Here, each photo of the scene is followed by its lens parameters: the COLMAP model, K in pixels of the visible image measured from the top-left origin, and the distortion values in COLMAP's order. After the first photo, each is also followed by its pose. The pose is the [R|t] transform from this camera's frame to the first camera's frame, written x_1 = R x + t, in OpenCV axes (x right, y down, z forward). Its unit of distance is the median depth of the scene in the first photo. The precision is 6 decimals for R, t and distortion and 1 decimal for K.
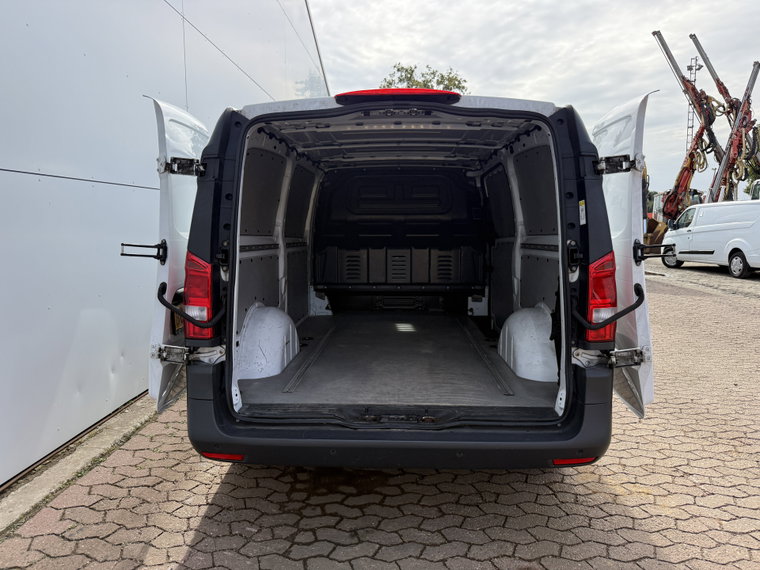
lens RADIAL K [[539.1, 0, 381.5], [0, 539.1, 287.6], [0, 0, 1]] dist [0.067946, -0.090903]
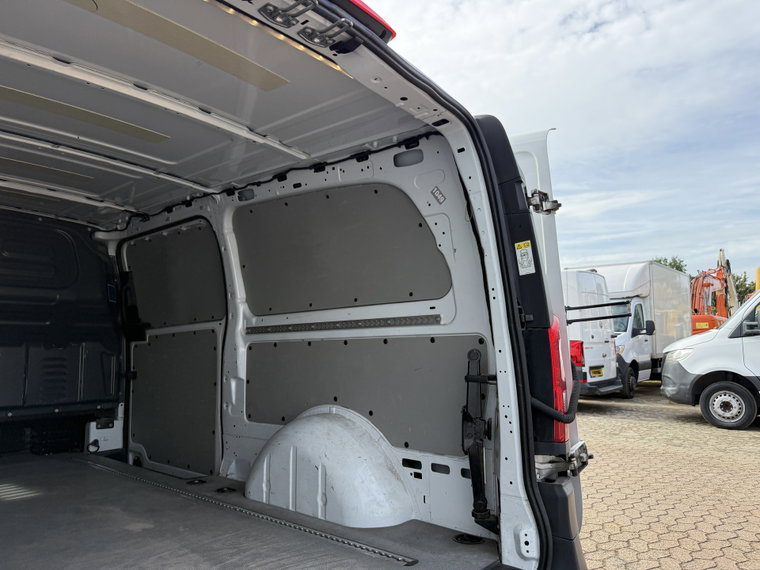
lens RADIAL K [[539.1, 0, 381.5], [0, 539.1, 287.6], [0, 0, 1]] dist [0.067946, -0.090903]
pose [[0.626933, 0.080203, 0.774934, -0.185753], [0.089406, 0.980709, -0.173831, 0.005359], [-0.773926, 0.178264, 0.607668, 0.435899]]
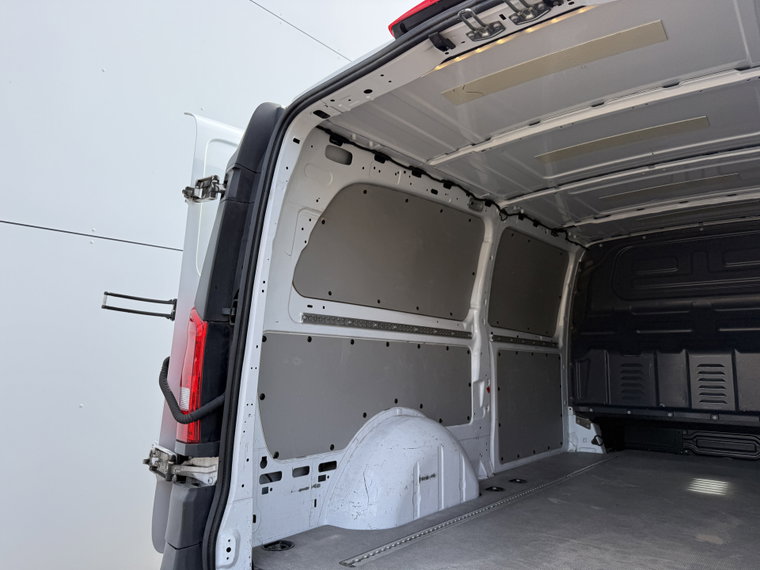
lens RADIAL K [[539.1, 0, 381.5], [0, 539.1, 287.6], [0, 0, 1]] dist [0.067946, -0.090903]
pose [[0.799961, -0.073754, -0.595503, 0.147922], [-0.073416, 0.972932, -0.219121, 0.026733], [0.595544, 0.219008, 0.772892, 0.378081]]
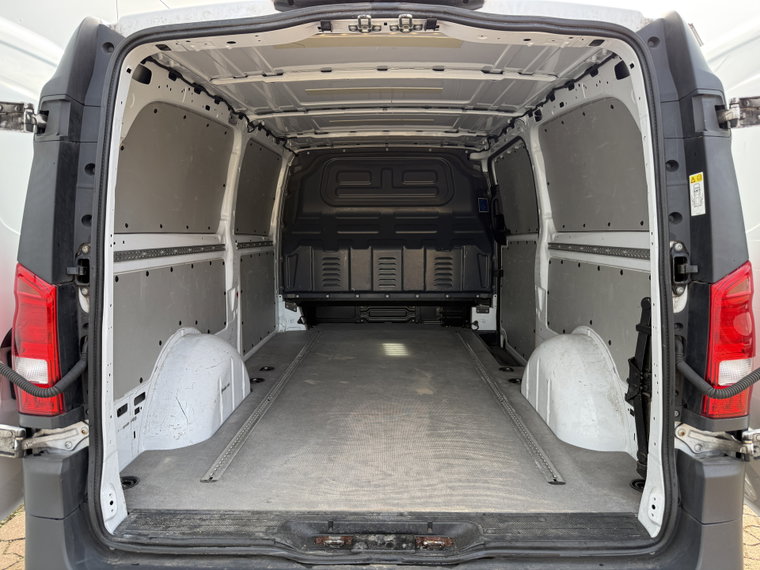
lens RADIAL K [[539.1, 0, 381.5], [0, 539.1, 287.6], [0, 0, 1]] dist [0.067946, -0.090903]
pose [[0.999844, -0.004495, 0.017067, 0.013164], [0.004360, 0.999959, 0.007938, -0.027015], [-0.017102, -0.007863, 0.999823, 0.256363]]
